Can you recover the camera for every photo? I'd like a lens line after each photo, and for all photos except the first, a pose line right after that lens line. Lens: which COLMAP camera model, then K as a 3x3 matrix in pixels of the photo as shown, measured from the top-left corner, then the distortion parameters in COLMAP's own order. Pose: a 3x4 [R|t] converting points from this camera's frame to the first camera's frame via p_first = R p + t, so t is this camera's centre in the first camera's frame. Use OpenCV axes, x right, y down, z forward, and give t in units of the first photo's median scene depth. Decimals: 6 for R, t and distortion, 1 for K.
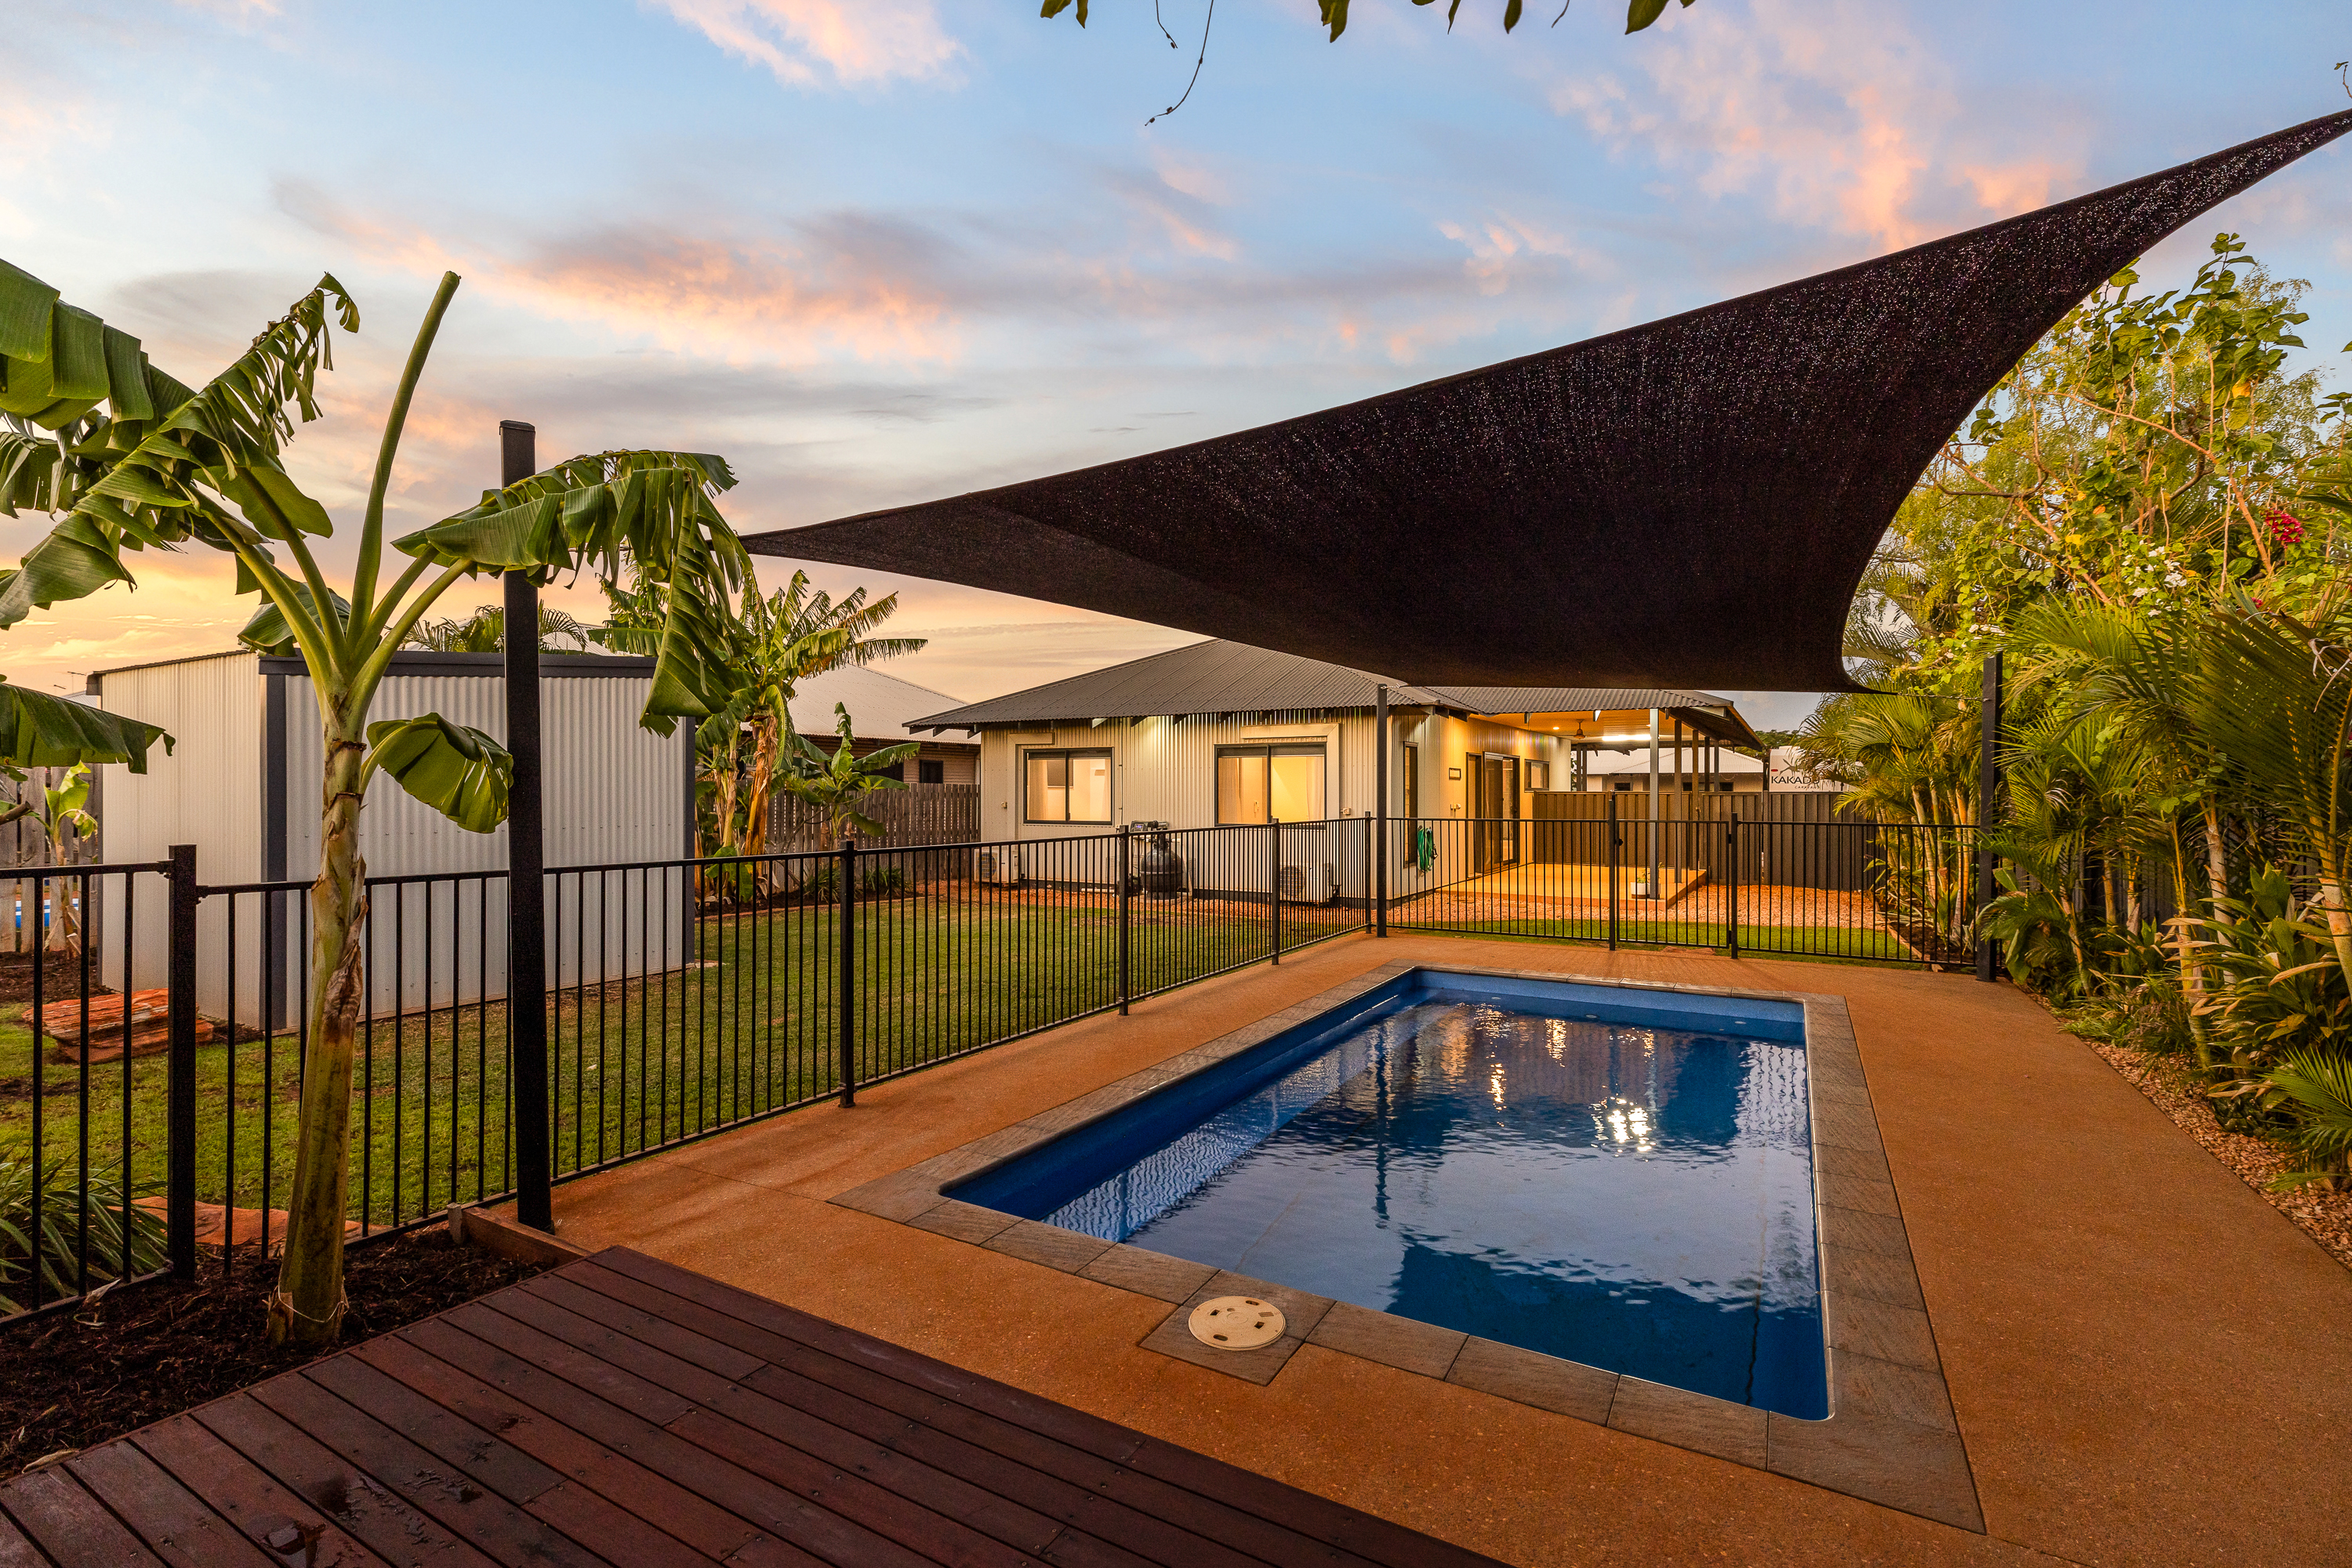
lens RADIAL K [[1061.3, 0, 1176.0], [0, 1061.3, 784.0], [0, 0, 1]] dist [-0.000901, -0.000114]
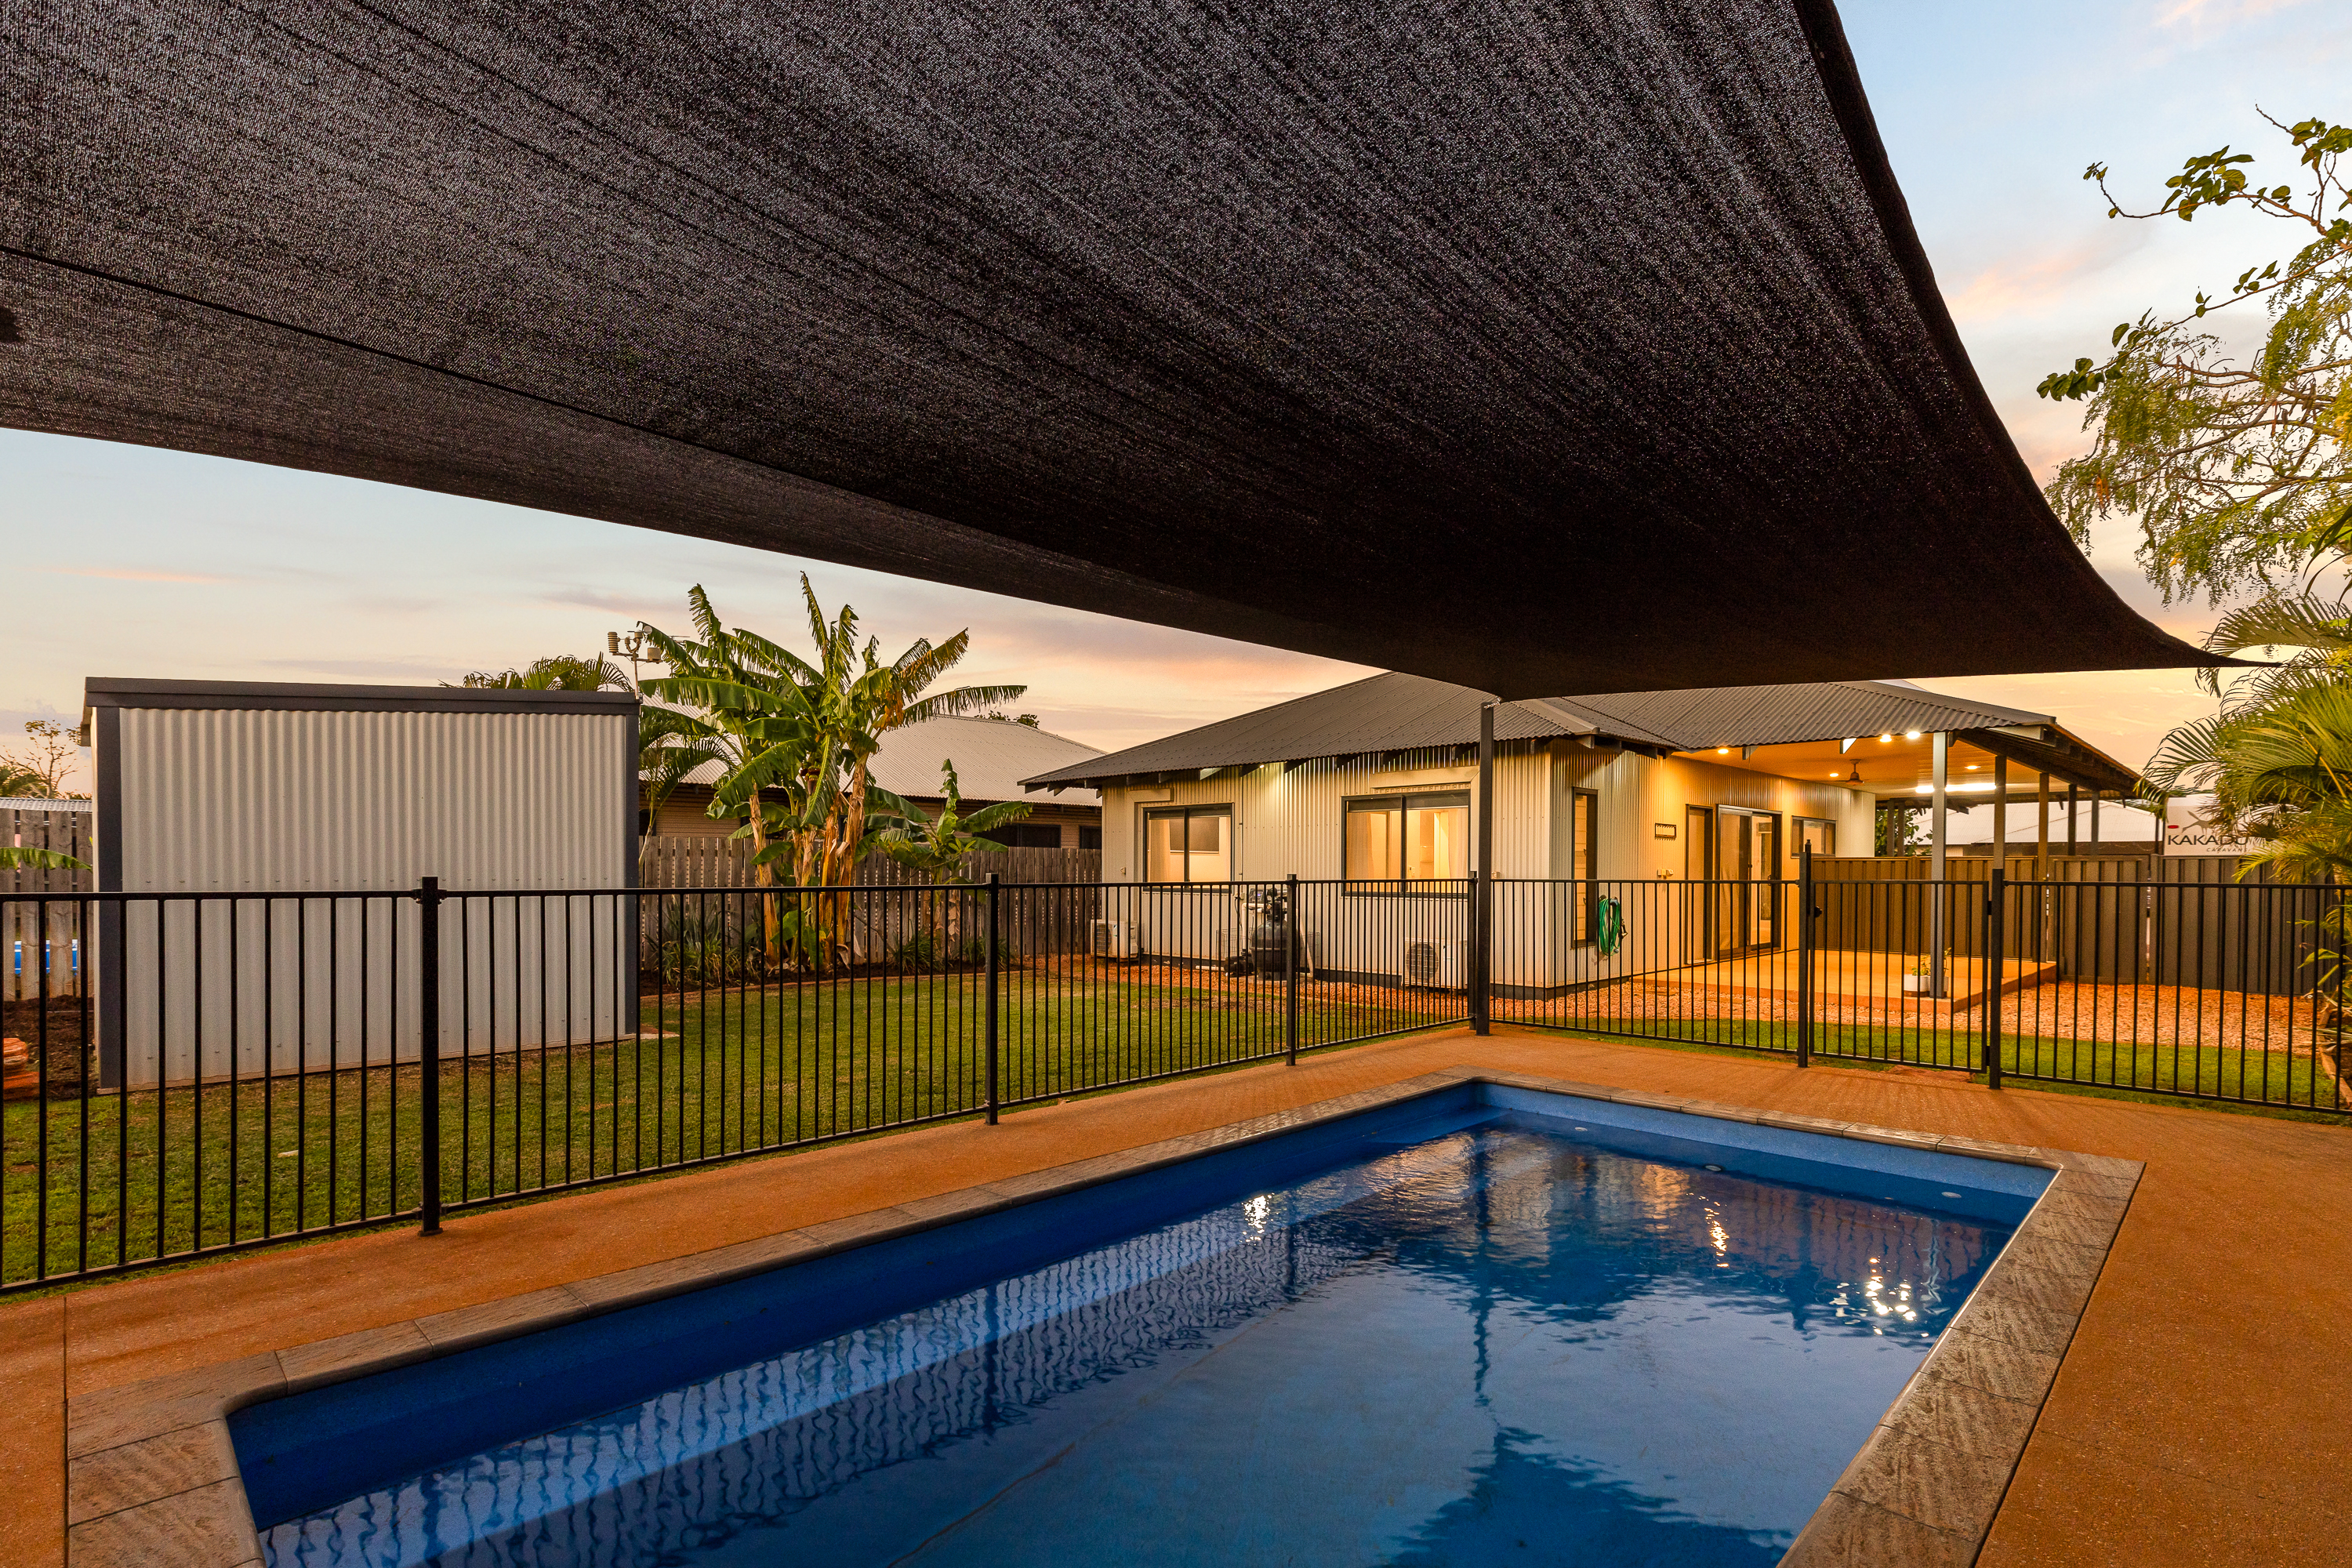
lens RADIAL K [[1099.5, 0, 1174.6], [0, 1099.5, 866.1], [0, 0, 1]] dist [0.002179, 0.000206]
pose [[0.966606, 0.000080, -0.256265, 0.129578], [0.000569, 0.999997, 0.002458, 0.015227], [0.256265, -0.002522, 0.966603, 0.130265]]
